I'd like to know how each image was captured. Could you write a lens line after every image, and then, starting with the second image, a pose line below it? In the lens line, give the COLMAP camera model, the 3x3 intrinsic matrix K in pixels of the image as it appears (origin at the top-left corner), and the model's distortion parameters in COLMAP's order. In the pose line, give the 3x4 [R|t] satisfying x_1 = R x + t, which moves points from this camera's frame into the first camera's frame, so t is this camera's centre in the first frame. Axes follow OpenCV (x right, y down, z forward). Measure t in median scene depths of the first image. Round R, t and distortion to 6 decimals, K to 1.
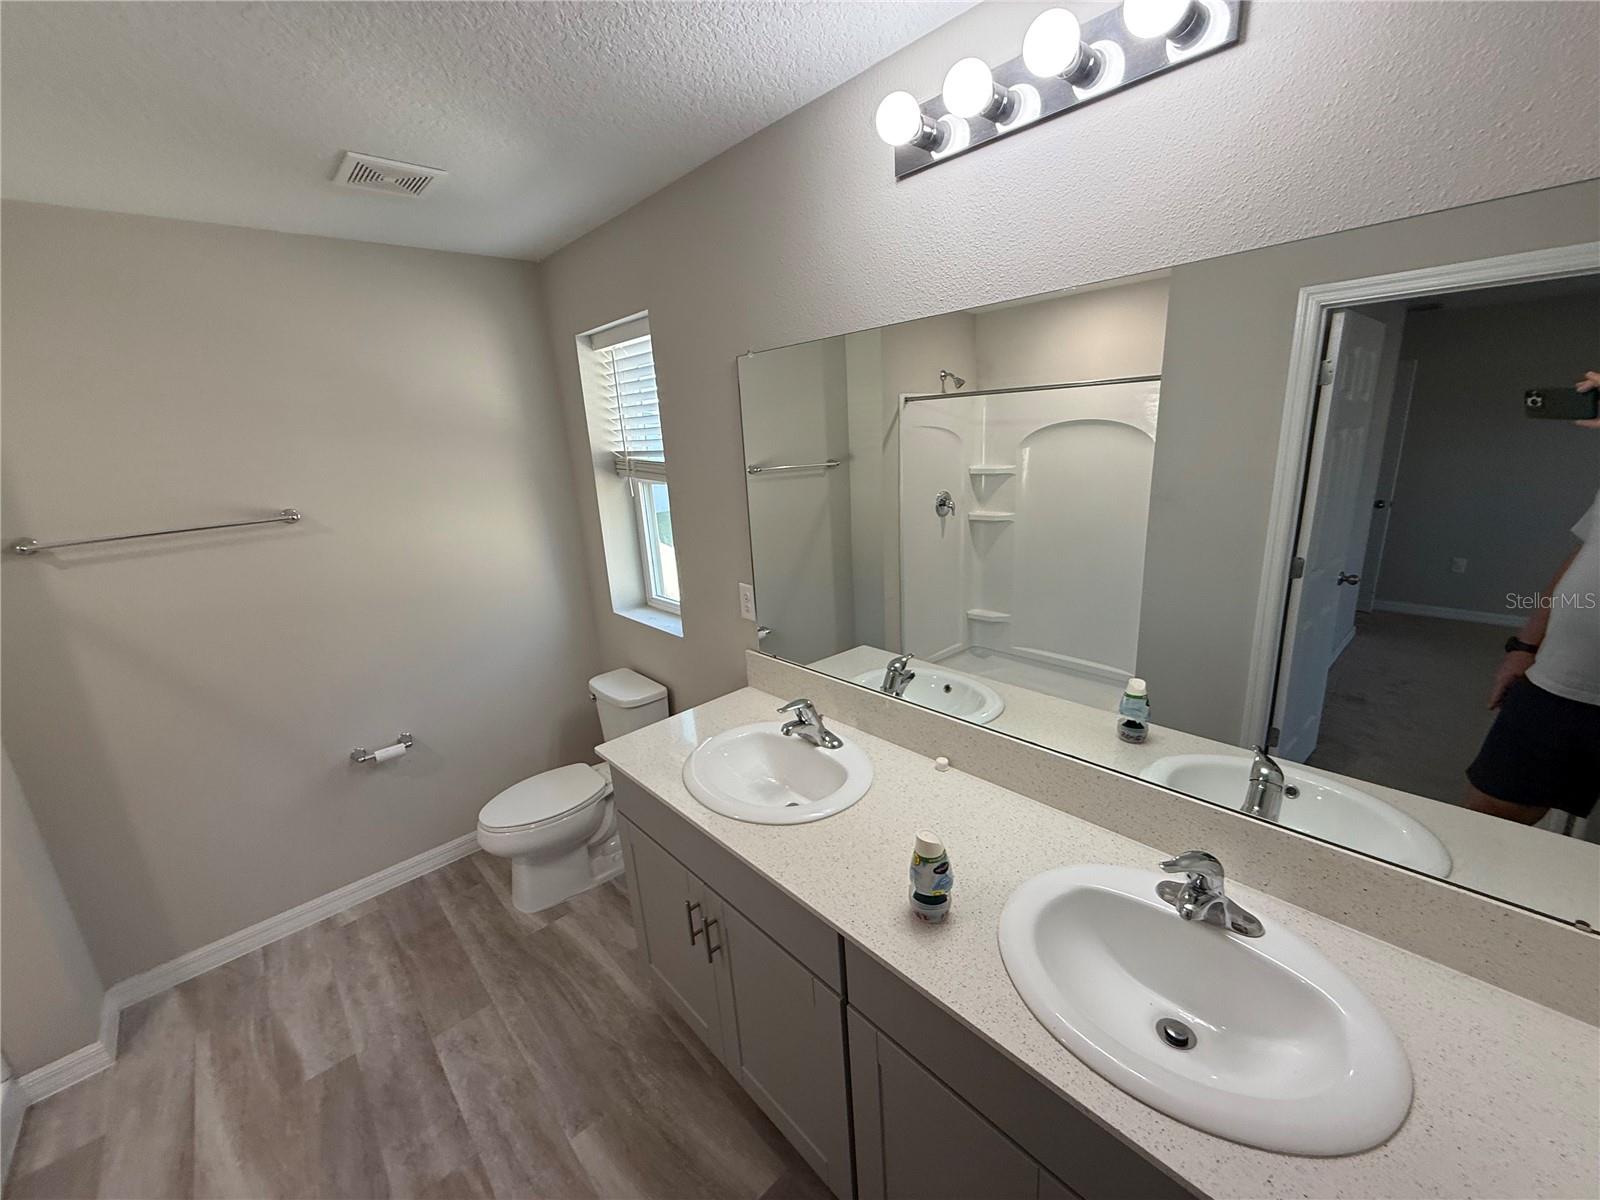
lens RADIAL K [[638.1, 0, 797.2], [0, 638.1, 600.5], [0, 0, 1]] dist [-0.000243, 0.000041]
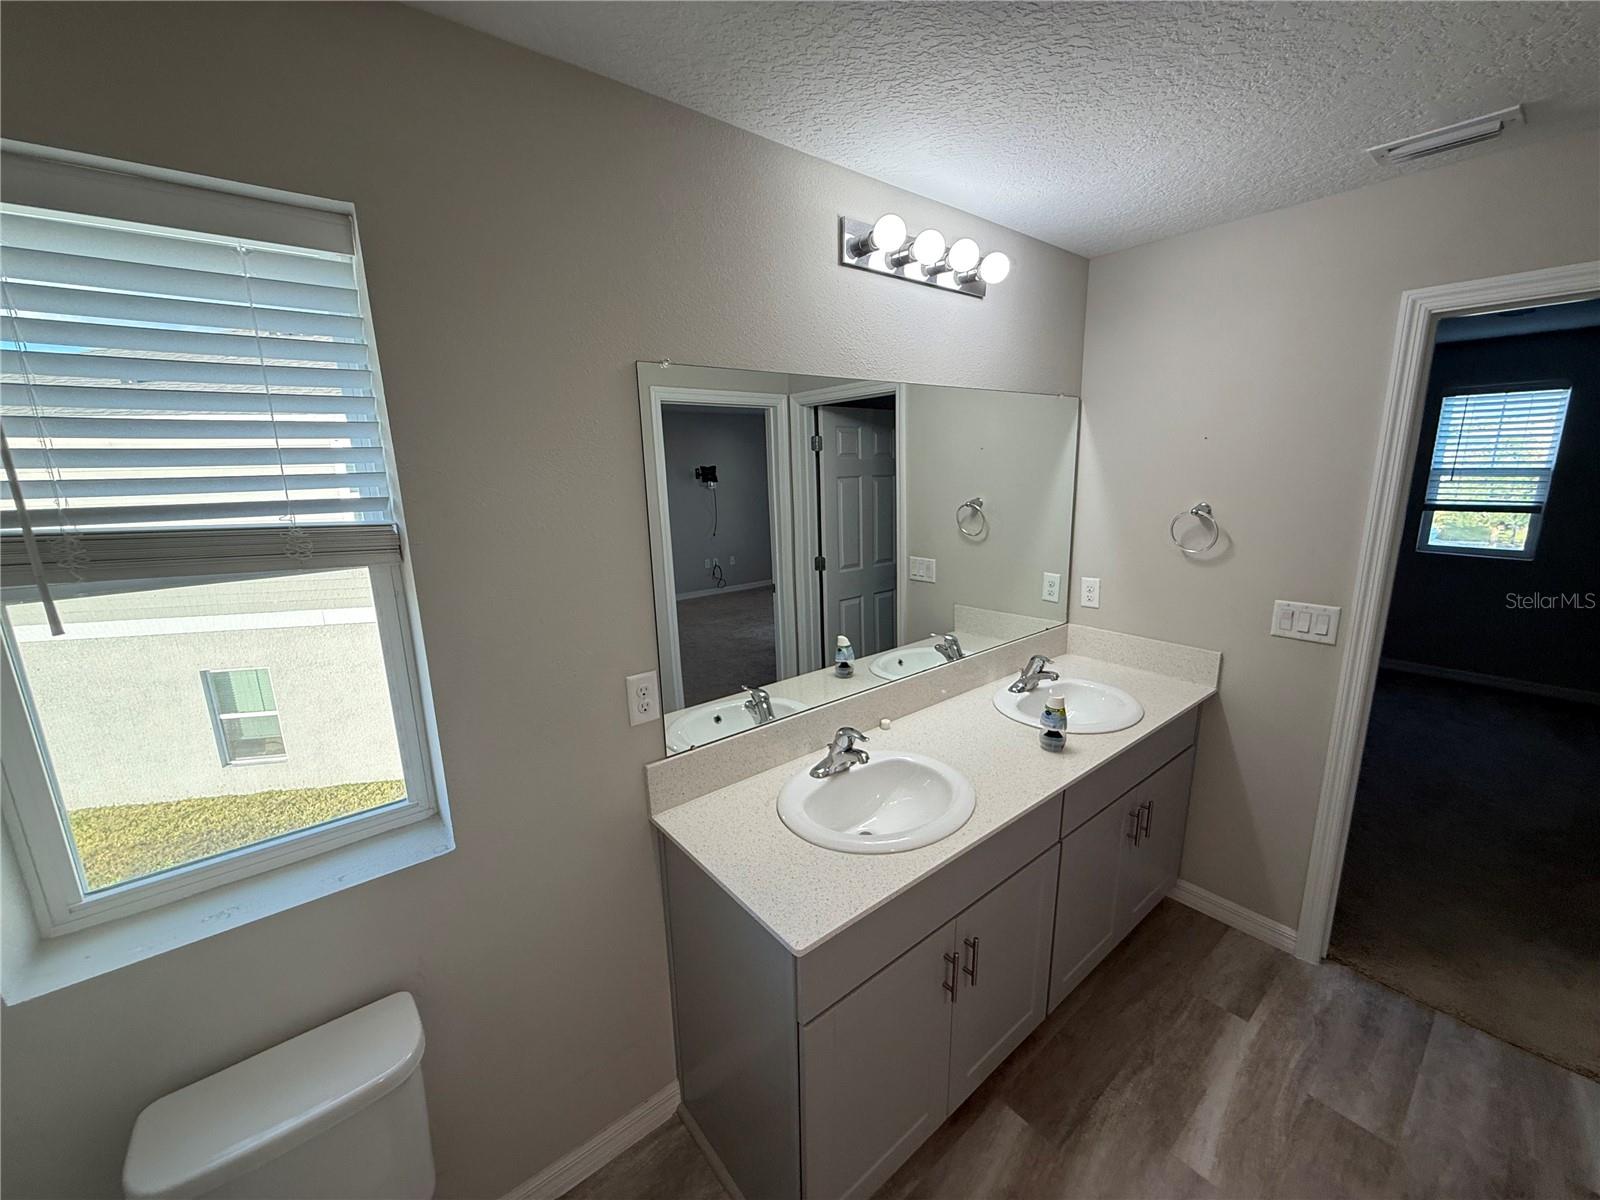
lens RADIAL K [[638.1, 0, 797.2], [0, 638.1, 600.5], [0, 0, 1]] dist [-0.000243, 0.000041]
pose [[0.058779, -0.156487, 0.985929, -0.923792], [0.277816, 0.951185, 0.134410, -0.183886], [-0.958834, 0.266007, 0.099384, 0.902121]]
